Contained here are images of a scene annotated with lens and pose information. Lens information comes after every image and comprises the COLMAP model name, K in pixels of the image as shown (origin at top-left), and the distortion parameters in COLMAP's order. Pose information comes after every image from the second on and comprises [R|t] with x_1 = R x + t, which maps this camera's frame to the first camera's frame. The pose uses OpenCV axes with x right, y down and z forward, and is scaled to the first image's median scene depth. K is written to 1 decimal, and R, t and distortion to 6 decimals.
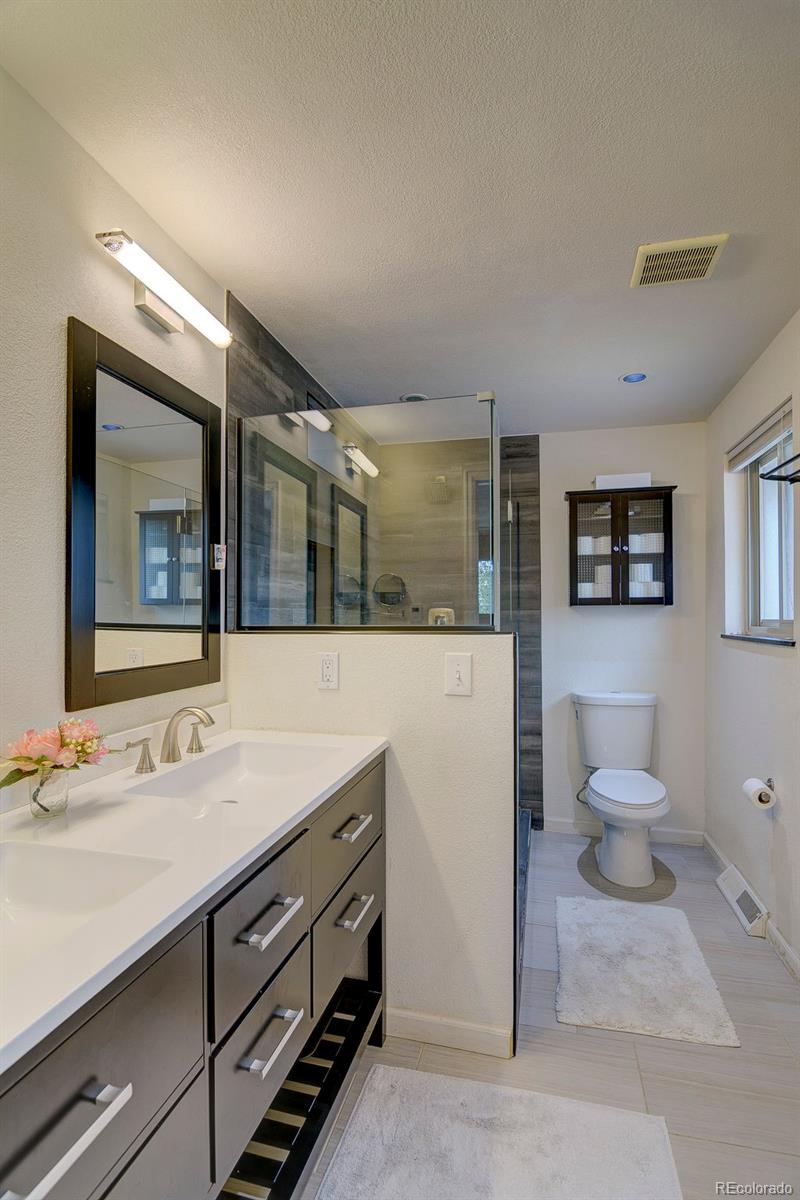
lens RADIAL K [[573.4, 0, 398.4], [0, 573.4, 616.7], [0, 0, 1]] dist [-0.008231, -0.006755]
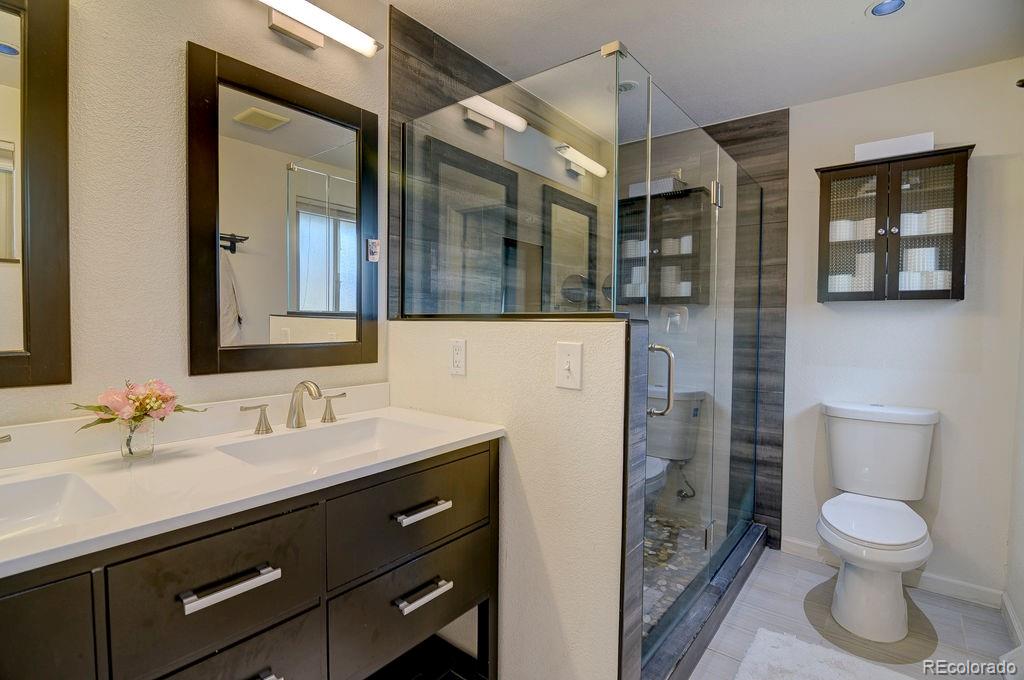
lens RADIAL K [[489.3, 0, 508.1], [0, 489.3, 341.1], [0, 0, 1]] dist [-0.008231, -0.006755]
pose [[0.910401, 0.026586, -0.412872, 0.198064], [-0.012004, 0.999210, 0.037873, 0.019969], [0.413553, -0.029524, 0.910001, 0.149699]]
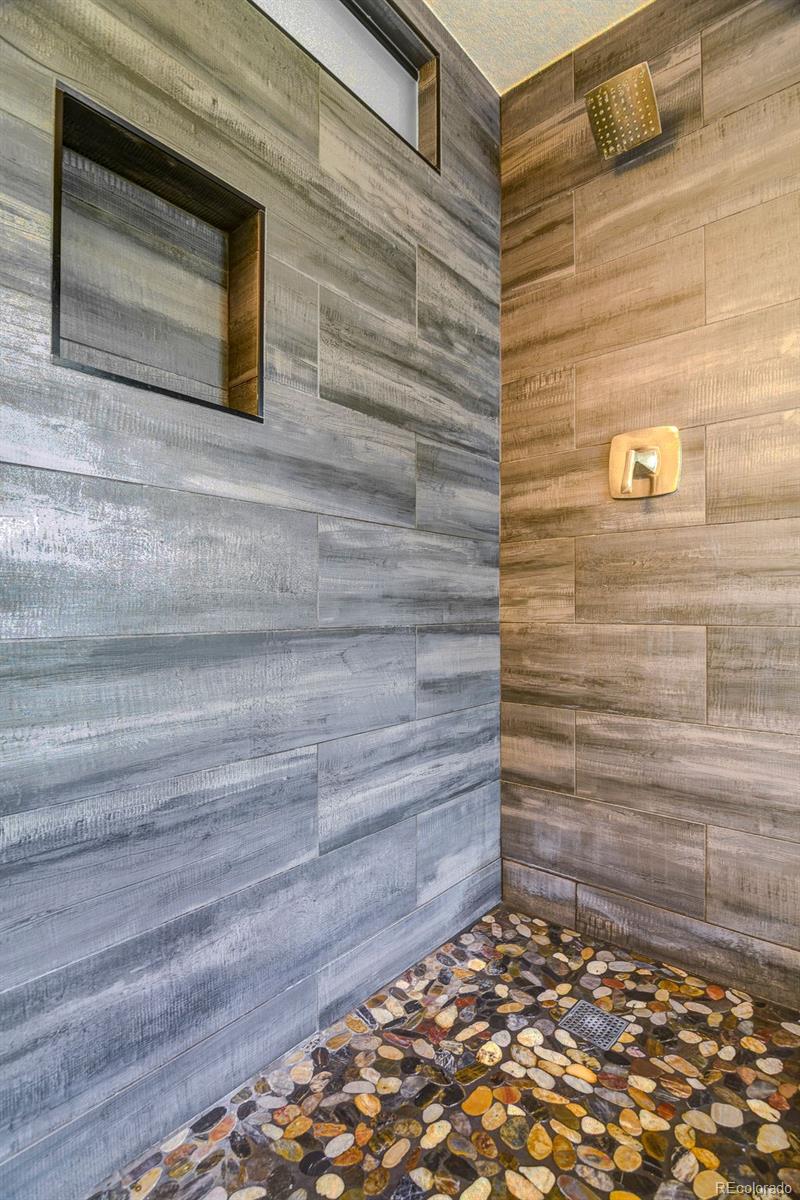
lens RADIAL K [[573.4, 0, 390.1], [0, 573.4, 615.4], [0, 0, 1]] dist [-0.008231, -0.006755]
pose [[0.884175, 0.008616, -0.467077, 0.129084], [-0.002148, 0.999894, 0.014379, 0.128975], [0.467152, -0.011710, 0.884100, 0.696090]]
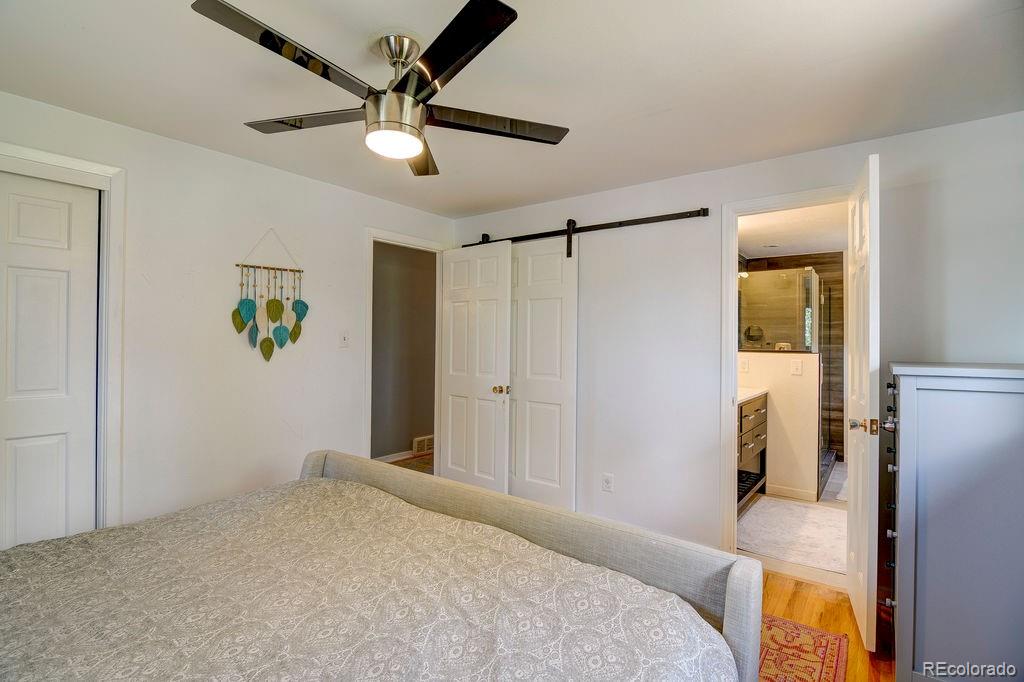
lens RADIAL K [[489.3, 0, 502.2], [0, 489.3, 342.0], [0, 0, 1]] dist [-0.008231, -0.006755]
pose [[0.913156, 0.010743, -0.407468, -0.145053], [-0.014384, 0.999879, -0.005871, 0.006413], [0.407356, 0.011222, 0.913201, -1.068142]]
